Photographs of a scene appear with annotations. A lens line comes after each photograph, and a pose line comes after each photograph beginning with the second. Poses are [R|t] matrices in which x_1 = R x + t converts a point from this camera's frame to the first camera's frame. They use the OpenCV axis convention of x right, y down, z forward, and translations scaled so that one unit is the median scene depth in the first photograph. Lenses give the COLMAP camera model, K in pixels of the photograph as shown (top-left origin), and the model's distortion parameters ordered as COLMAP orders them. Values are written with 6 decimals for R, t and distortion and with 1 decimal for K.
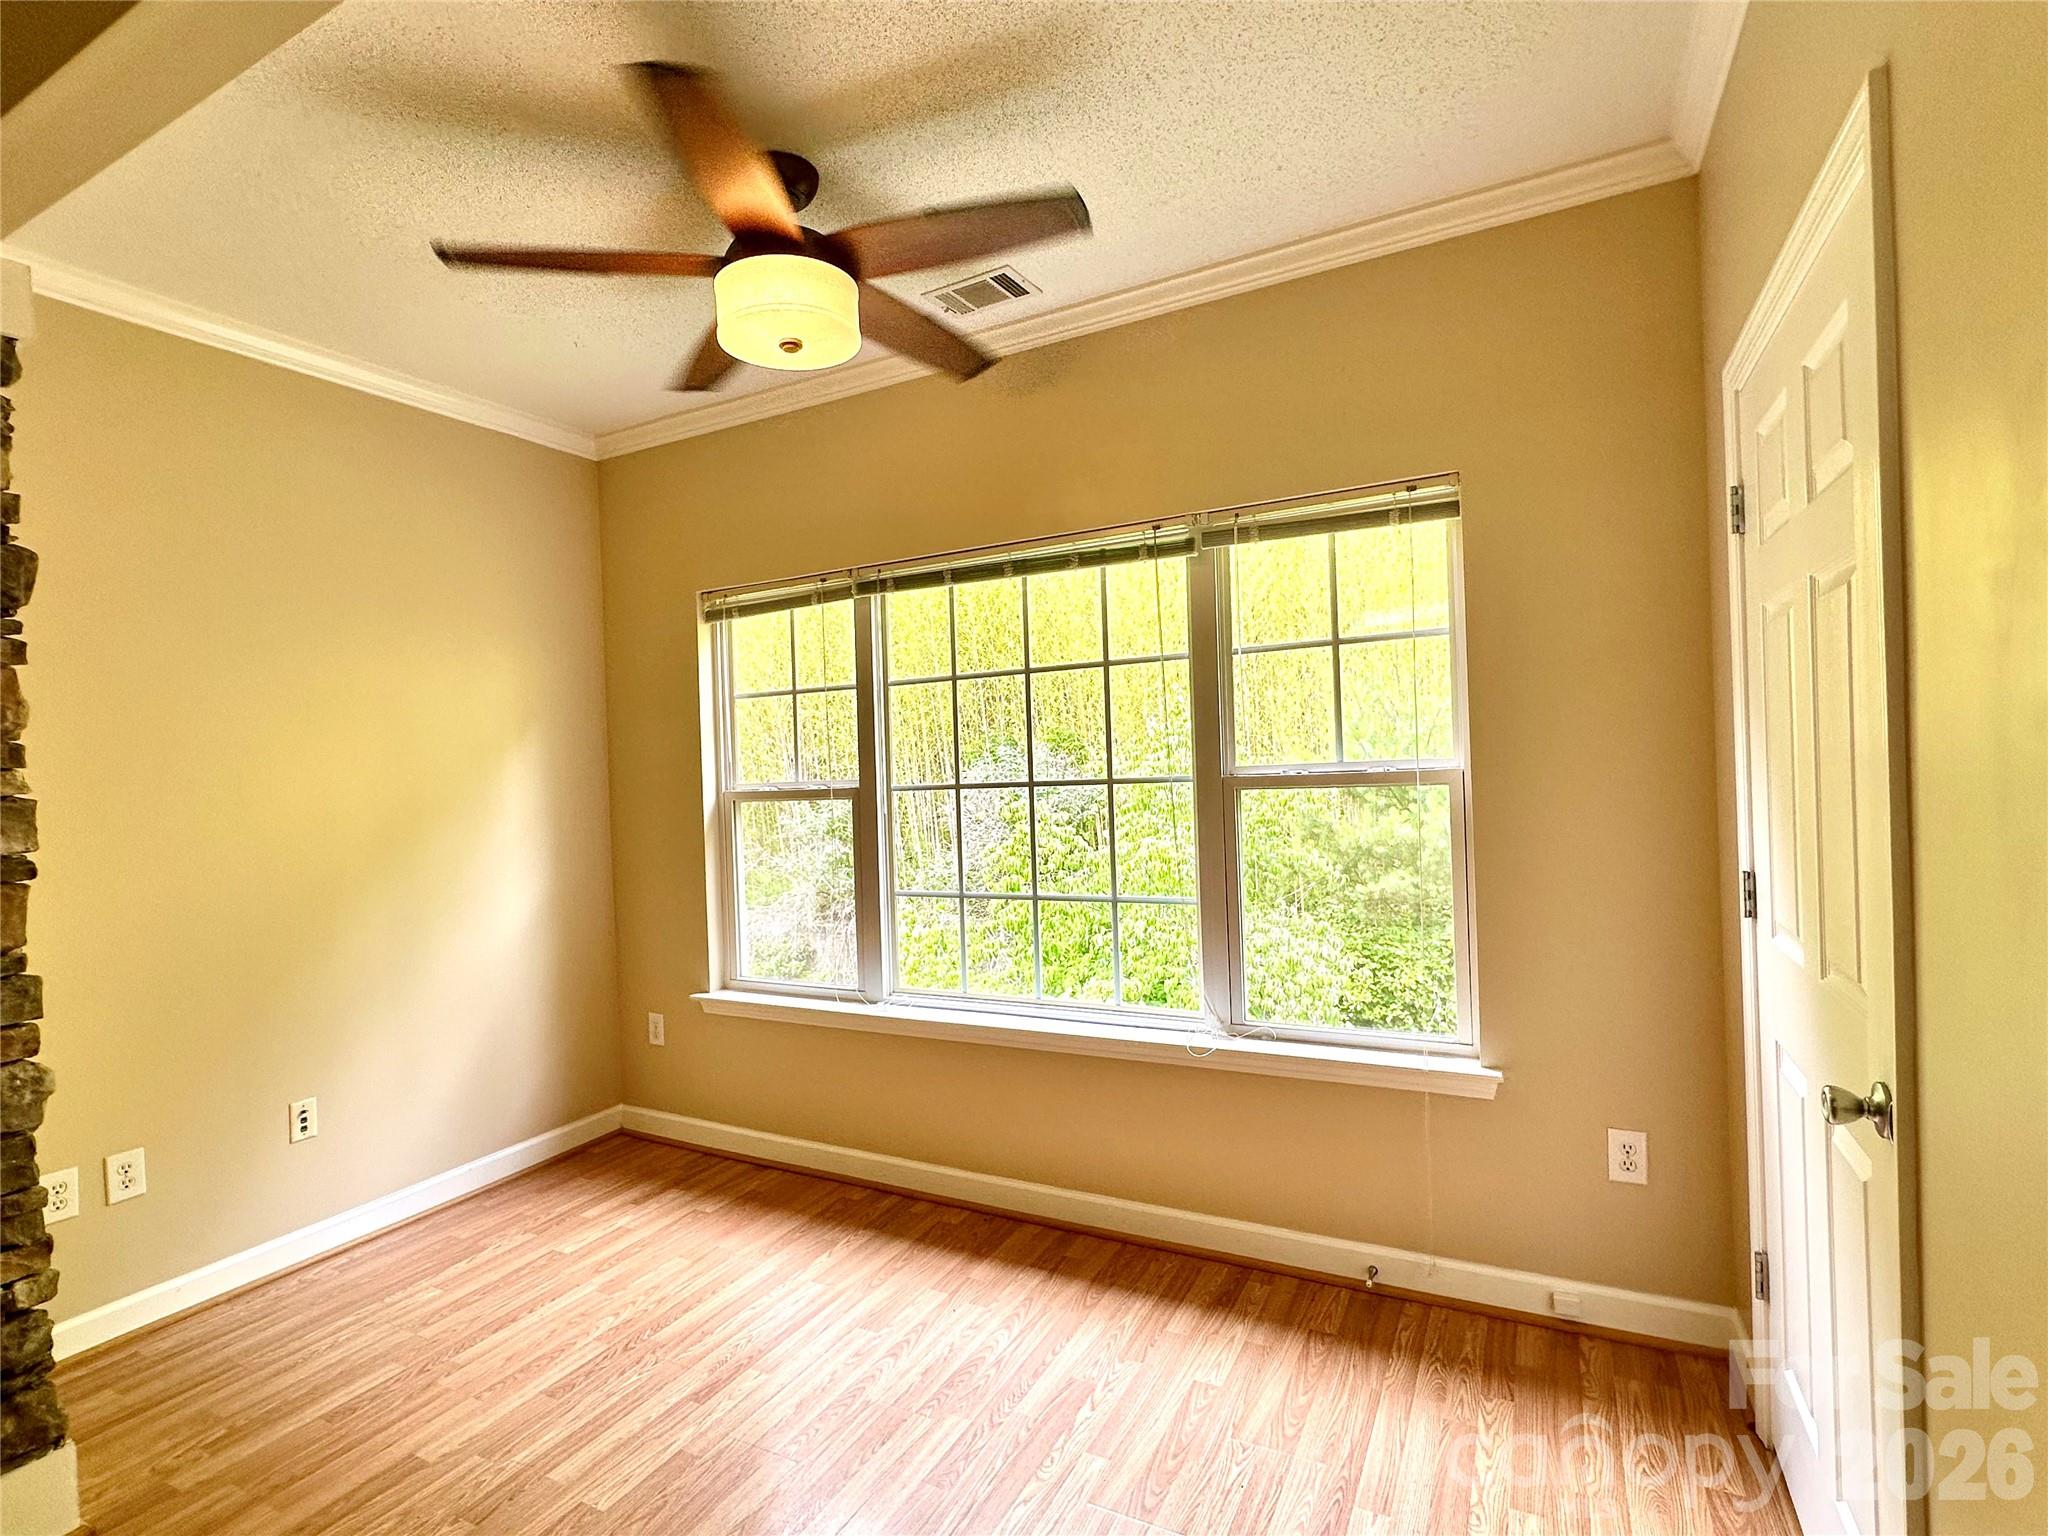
lens RADIAL K [[999.4, 0, 1025.3], [0, 999.4, 777.9], [0, 0, 1]] dist [-0.002814, 0.001418]
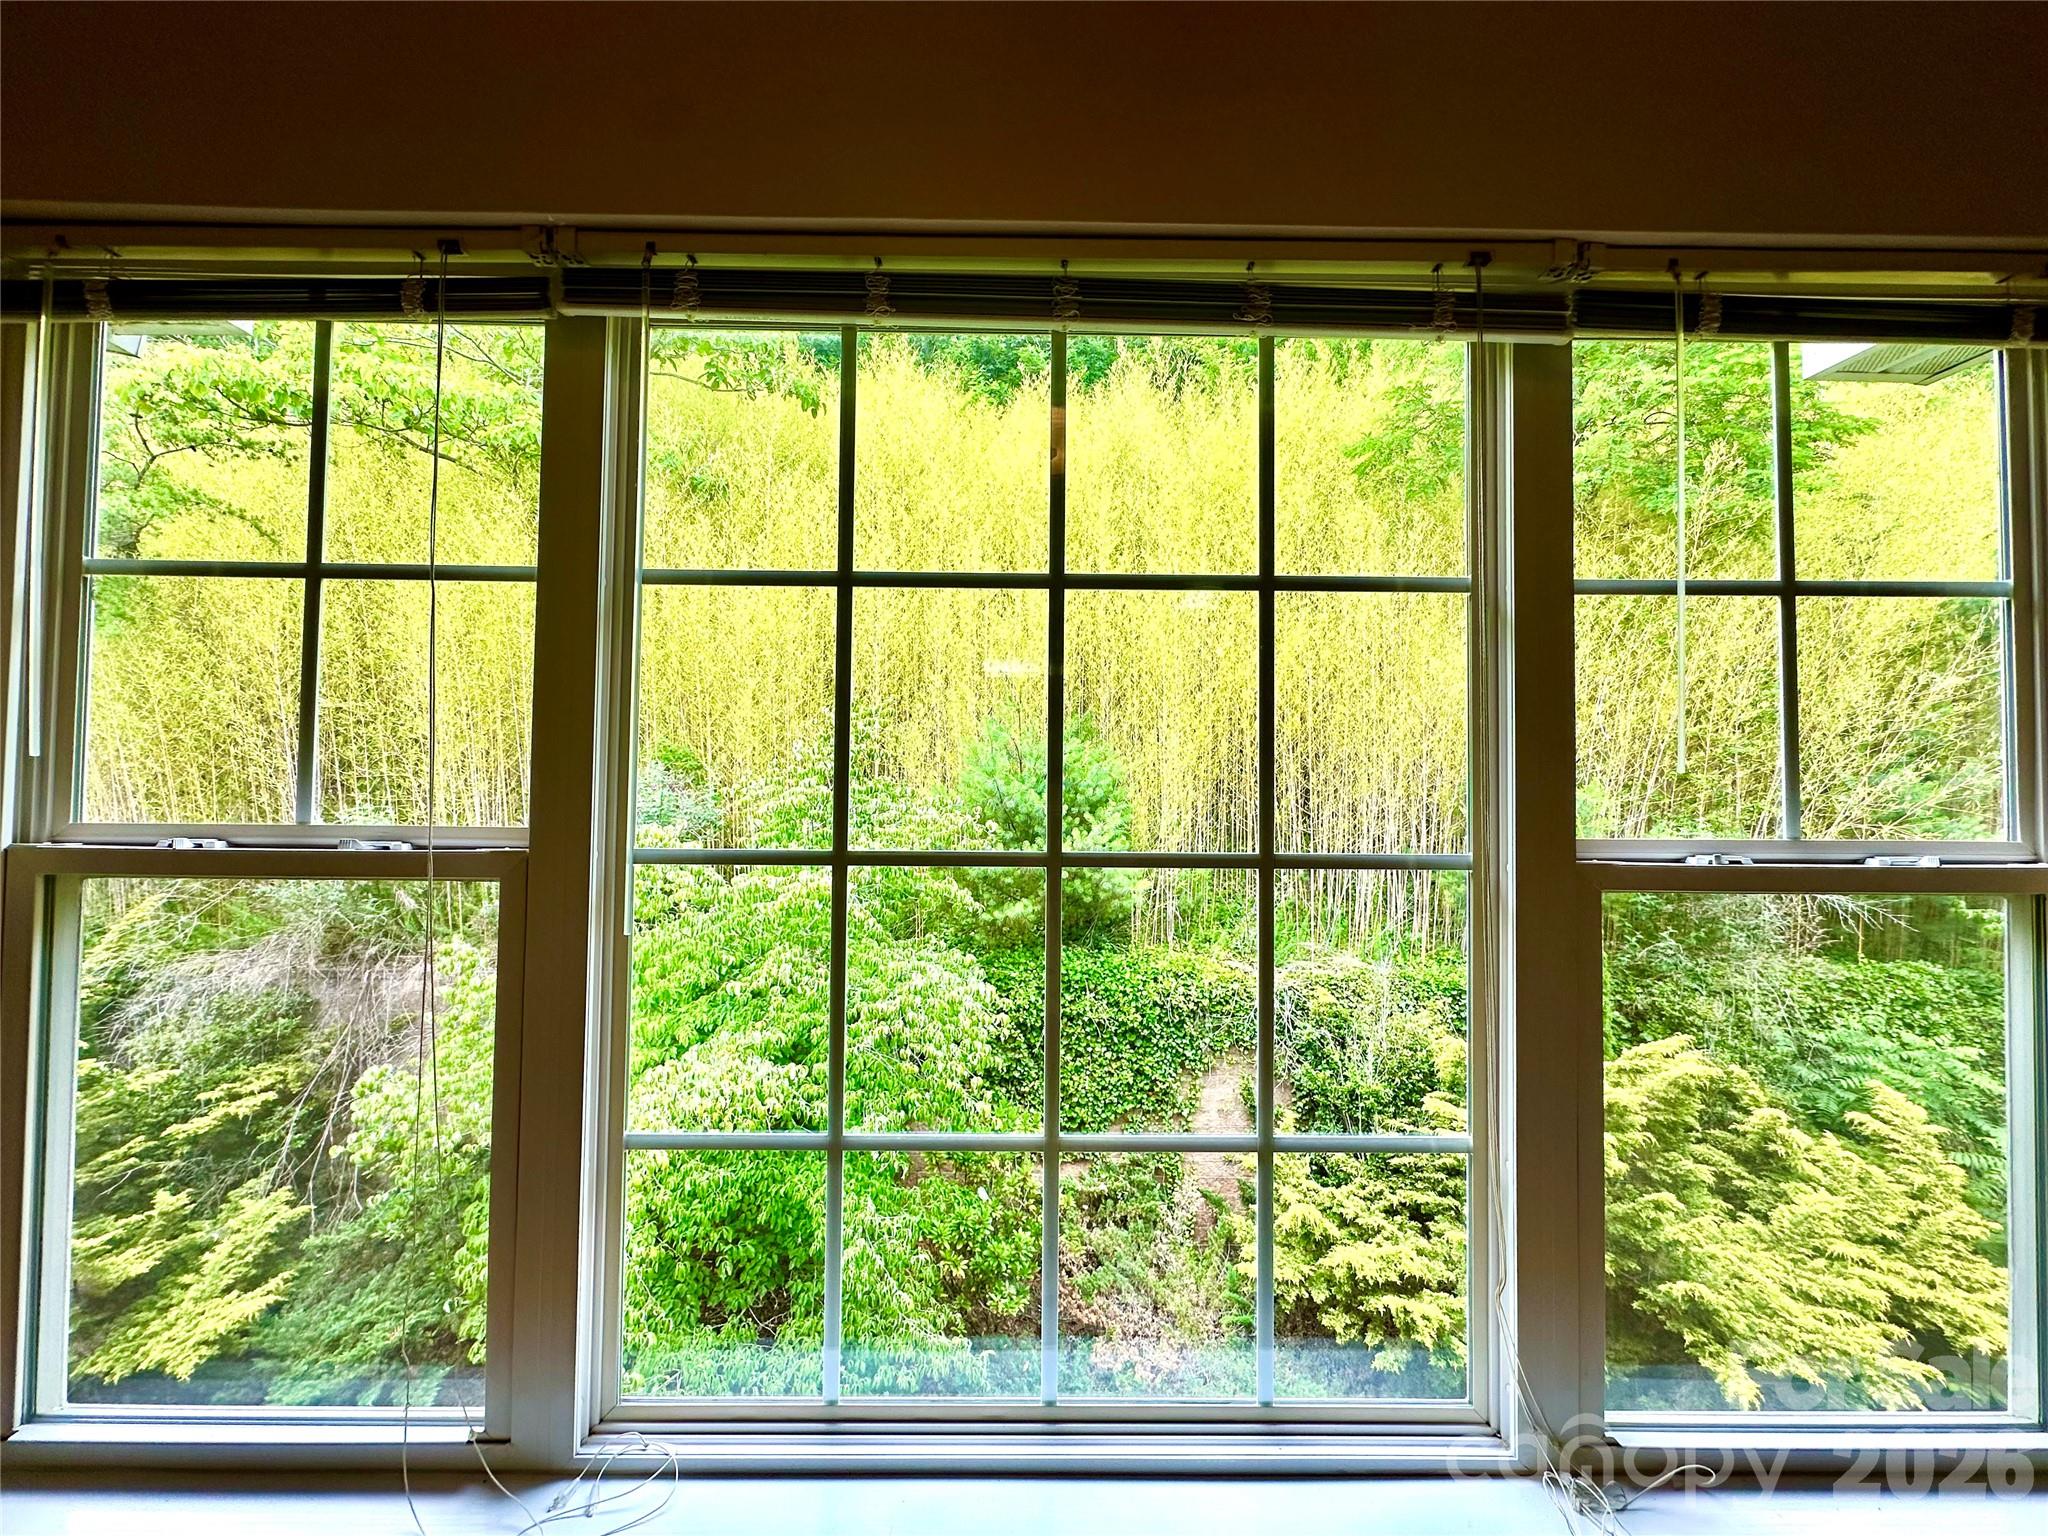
lens RADIAL K [[815.8, 0, 1028.3], [0, 815.8, 772.4], [0, 0, 1]] dist [-0.009919, -0.000027]
pose [[0.874427, 0.056933, 0.481805, -0.149537], [-0.039756, 0.998159, -0.045795, -0.011524], [-0.483525, 0.020889, 0.875081, 0.654367]]
